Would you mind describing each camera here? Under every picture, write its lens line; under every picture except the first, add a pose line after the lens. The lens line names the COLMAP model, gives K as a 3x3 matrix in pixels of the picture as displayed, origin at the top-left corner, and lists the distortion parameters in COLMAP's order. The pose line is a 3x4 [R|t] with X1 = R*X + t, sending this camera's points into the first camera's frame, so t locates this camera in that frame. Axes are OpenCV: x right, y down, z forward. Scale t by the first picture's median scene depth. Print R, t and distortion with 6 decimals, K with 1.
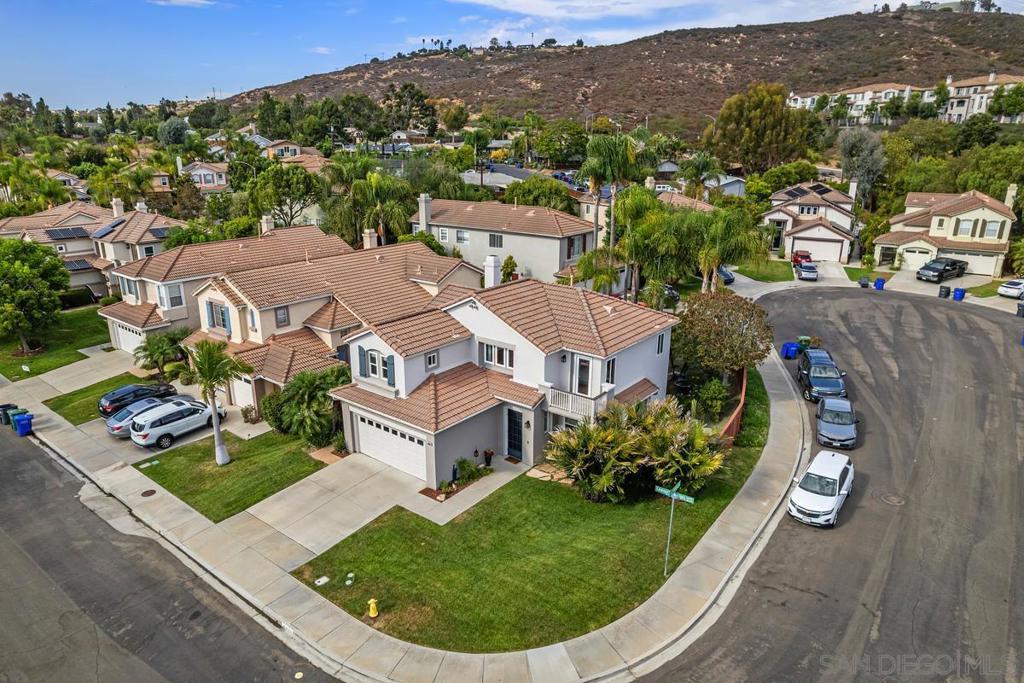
lens RADIAL K [[659.1, 0, 505.3], [0, 659.1, 343.9], [0, 0, 1]] dist [-0.102564, 0.090674]
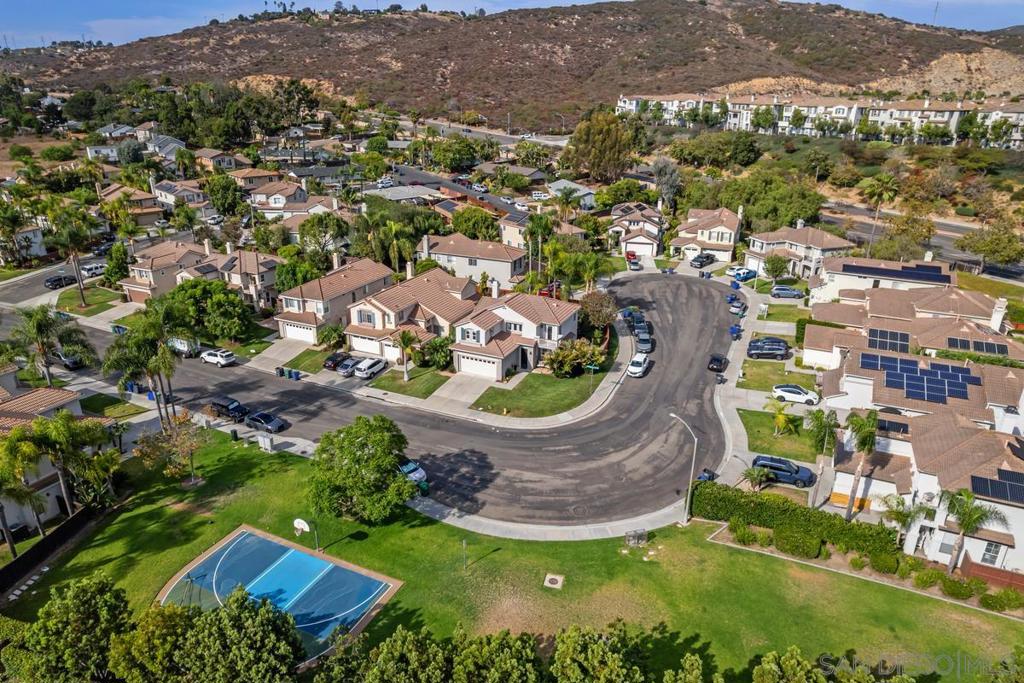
lens RADIAL K [[659.1, 0, 505.3], [0, 659.1, 343.9], [0, 0, 1]] dist [-0.102564, 0.090674]
pose [[0.973030, -0.080464, 0.216191, -0.297610], [0.065199, 0.994909, 0.076850, -0.056899], [-0.221274, -0.060682, 0.973322, -0.718085]]
